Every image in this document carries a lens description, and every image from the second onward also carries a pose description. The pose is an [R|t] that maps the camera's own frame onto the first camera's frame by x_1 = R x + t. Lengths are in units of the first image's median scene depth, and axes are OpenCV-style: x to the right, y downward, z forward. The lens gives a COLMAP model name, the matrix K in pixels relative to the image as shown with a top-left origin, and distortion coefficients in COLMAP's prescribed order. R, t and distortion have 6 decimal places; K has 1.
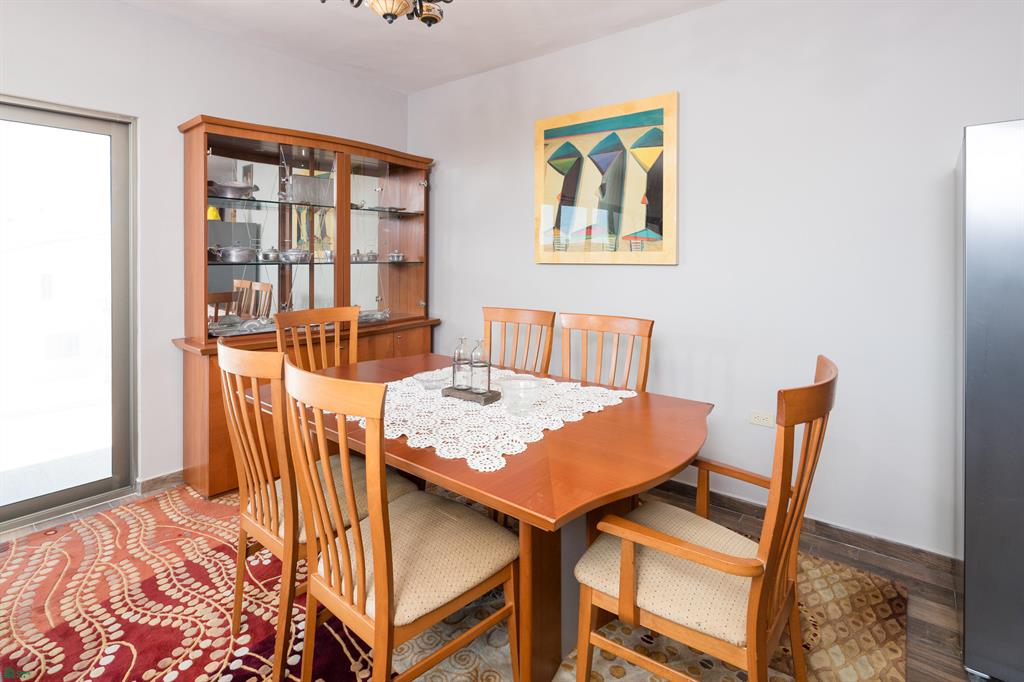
lens RADIAL K [[496.0, 0, 510.7], [0, 496.0, 261.5], [0, 0, 1]] dist [0.000183, -0.002583]
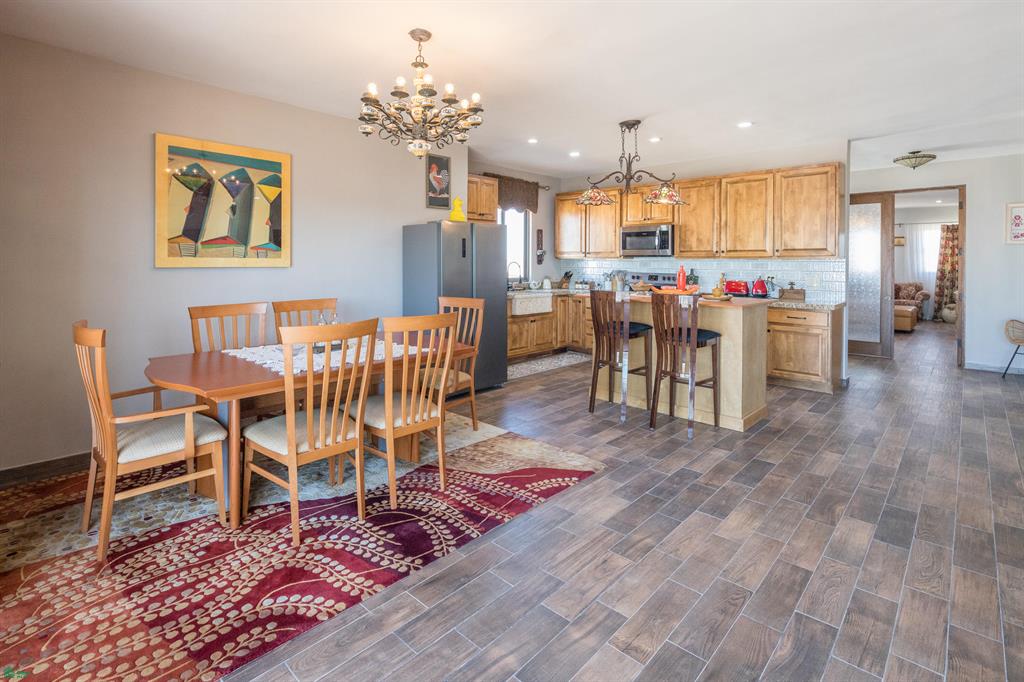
lens RADIAL K [[496.0, 0, 510.7], [0, 496.0, 261.5], [0, 0, 1]] dist [0.000183, -0.002583]
pose [[0.067450, -0.001055, 0.997722, -1.075962], [0.003005, 0.999995, 0.000855, -0.009097], [-0.997718, 0.002940, 0.067453, 0.194613]]
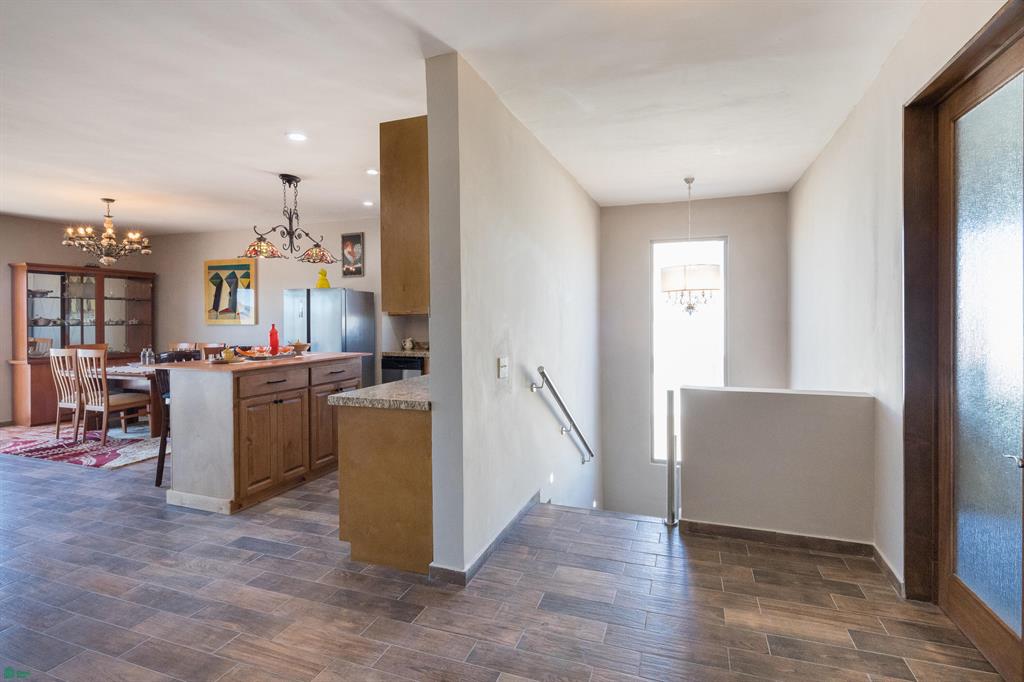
lens RADIAL K [[497.3, 0, 510.6], [0, 497.3, 324.5], [0, 0, 1]] dist [-0.000789, -0.000612]
pose [[0.942698, -0.006068, 0.333591, 0.678684], [0.006303, 0.999980, 0.000379, 0.012068], [-0.333587, 0.001746, 0.942718, -1.775597]]
